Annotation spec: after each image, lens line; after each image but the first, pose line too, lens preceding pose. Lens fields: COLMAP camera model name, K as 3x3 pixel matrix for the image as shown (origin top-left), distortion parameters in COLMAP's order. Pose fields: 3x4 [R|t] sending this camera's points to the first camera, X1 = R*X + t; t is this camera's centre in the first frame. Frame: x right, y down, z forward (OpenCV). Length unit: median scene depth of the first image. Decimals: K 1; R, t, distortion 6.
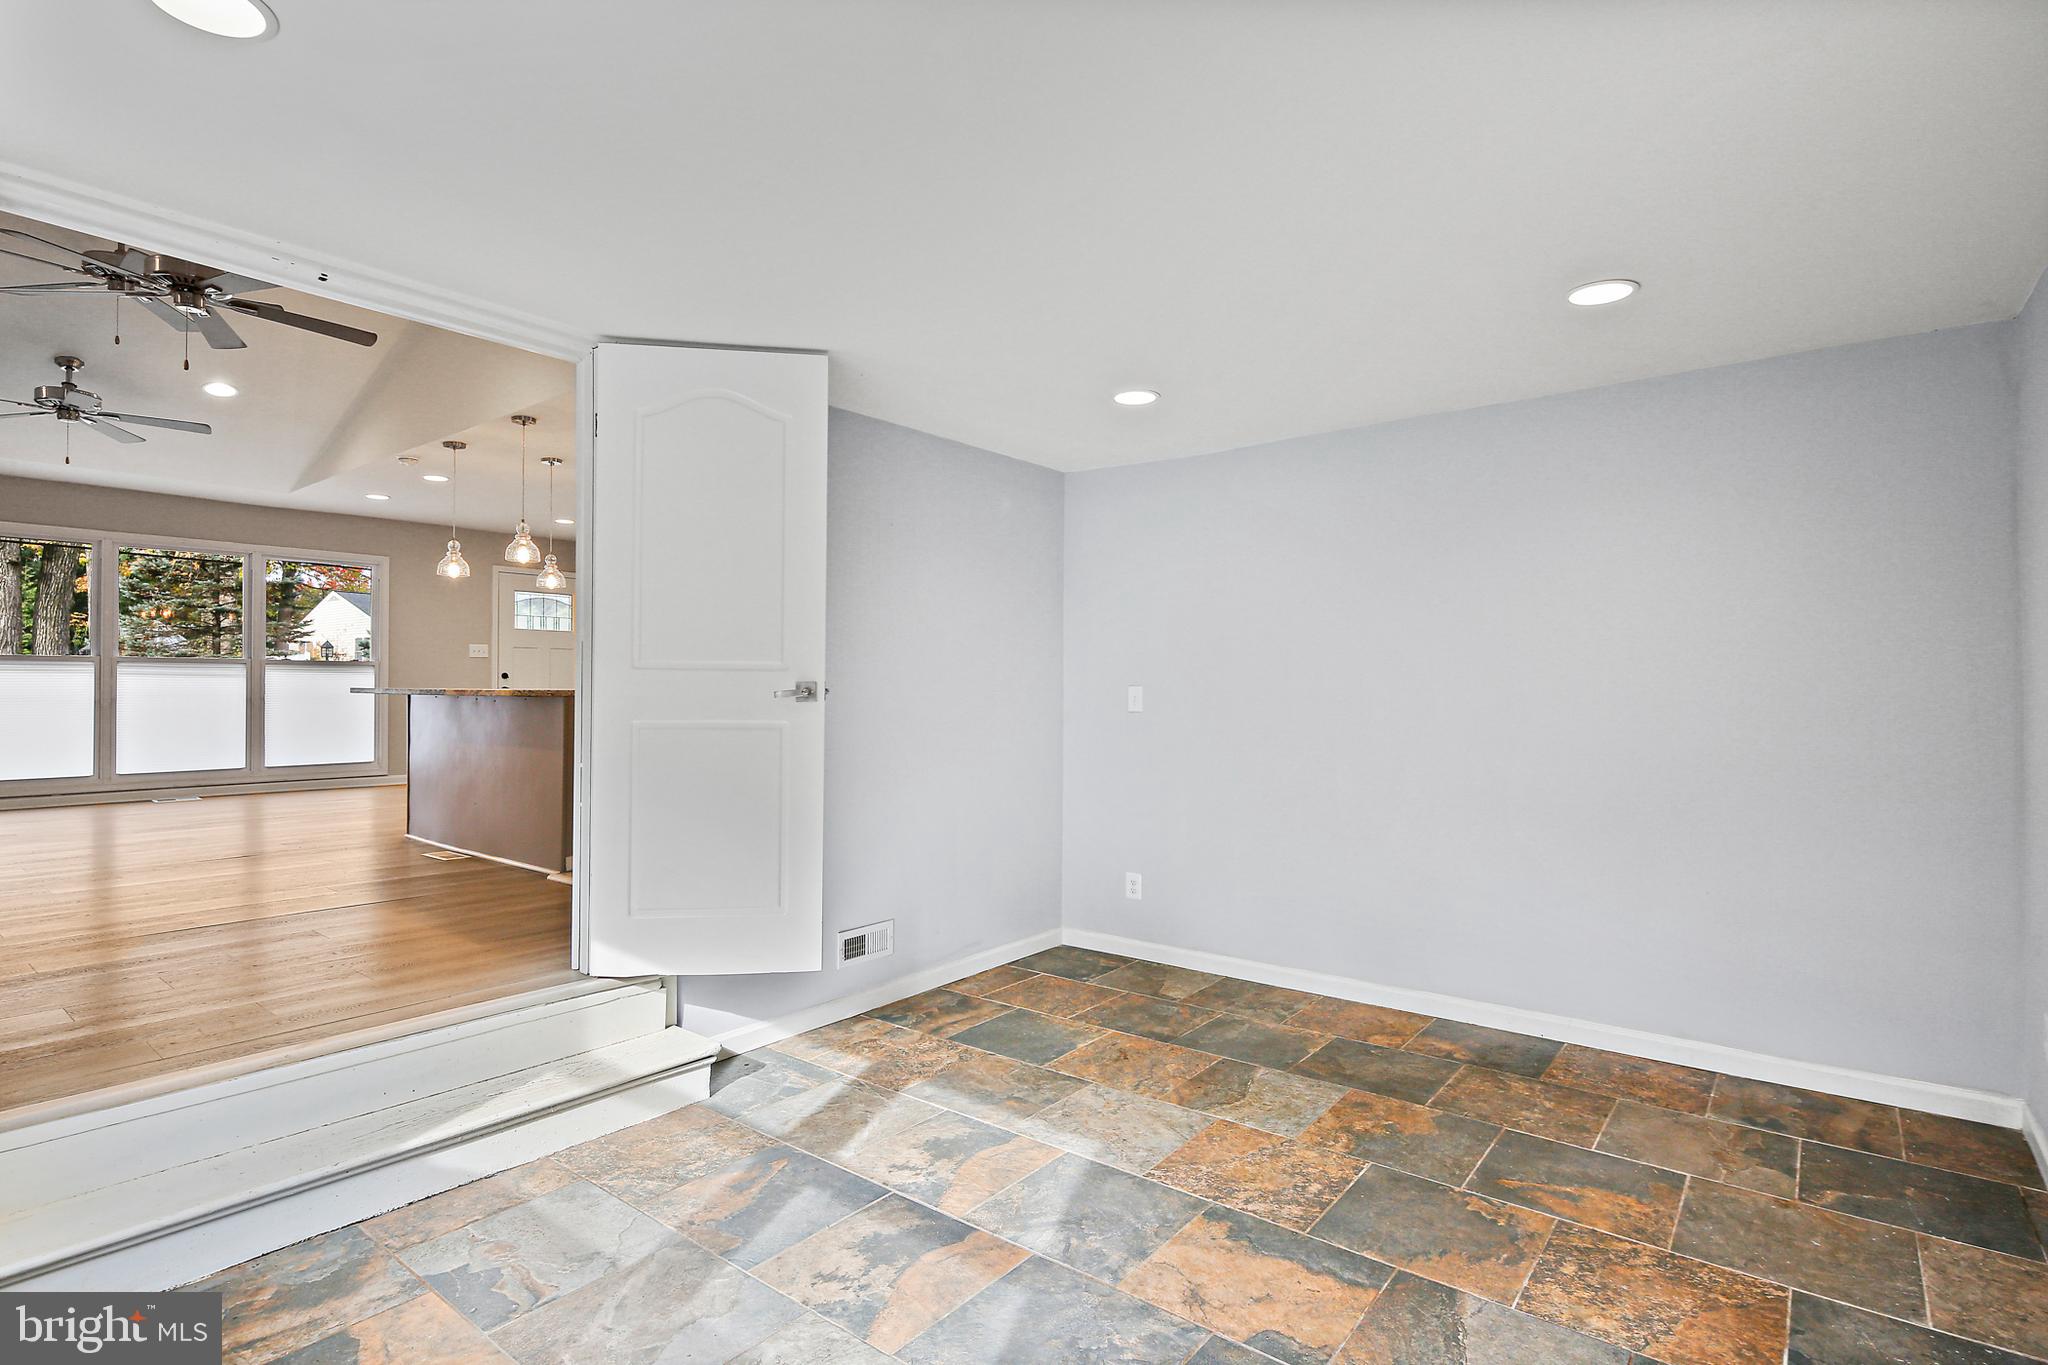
lens RADIAL K [[1018.2, 0, 1027.9], [0, 1018.2, 690.3], [0, 0, 1]] dist [0.010016, -0.011717]
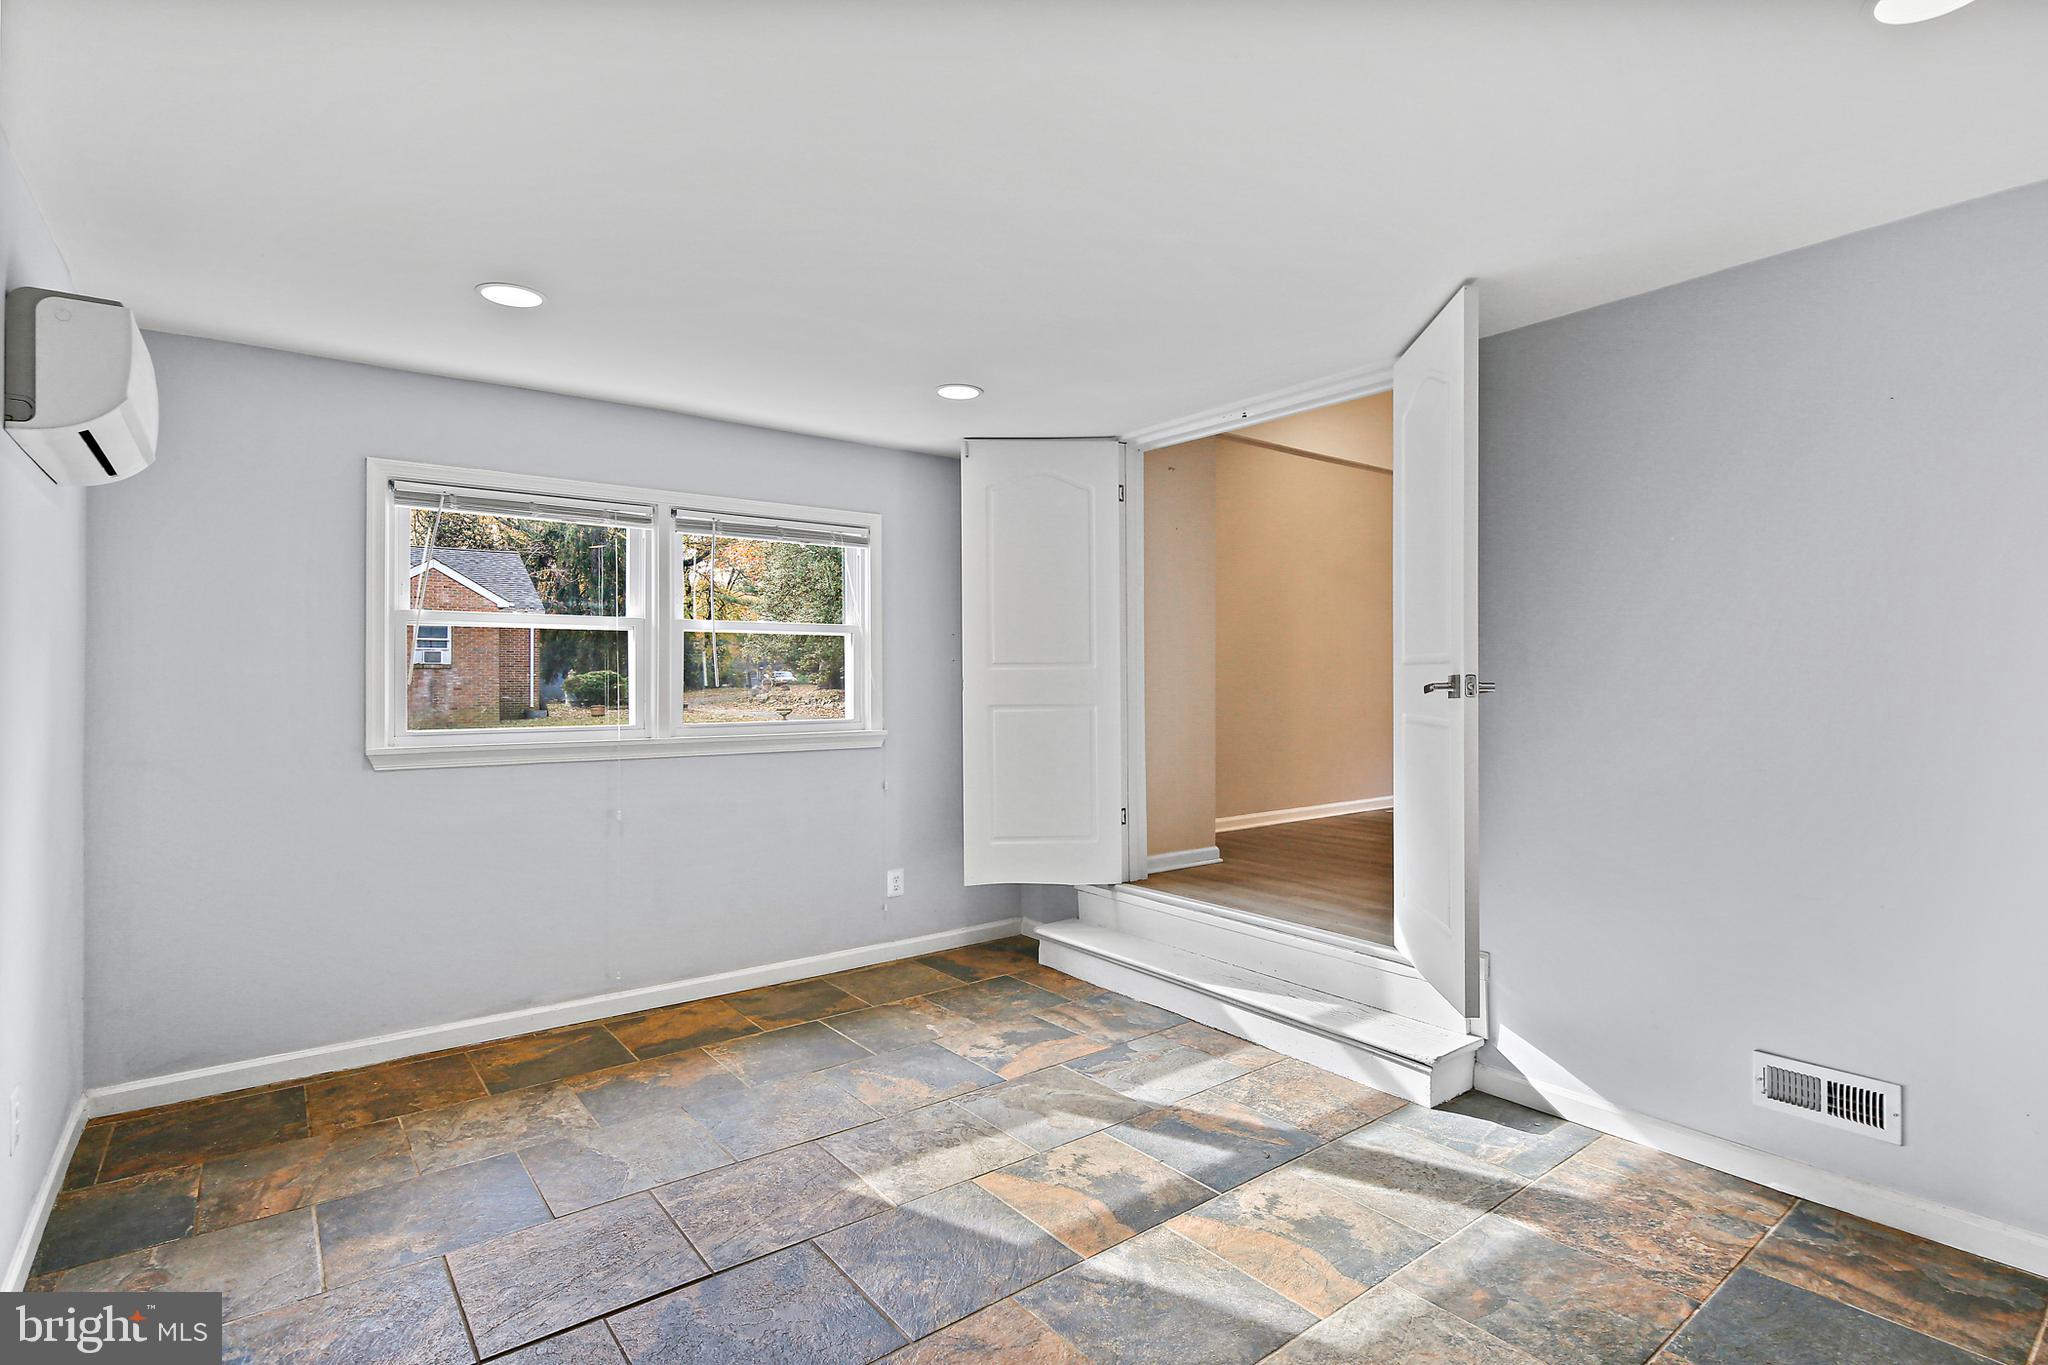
lens RADIAL K [[1001.1, 0, 1016.1], [0, 1001.1, 671.3], [0, 0, 1]] dist [-0.001043, -0.000932]
pose [[-0.252123, -0.011110, -0.967632, 0.792689], [-0.000791, 0.999936, -0.011275, -0.000764], [0.967695, -0.002077, -0.252115, 0.975141]]
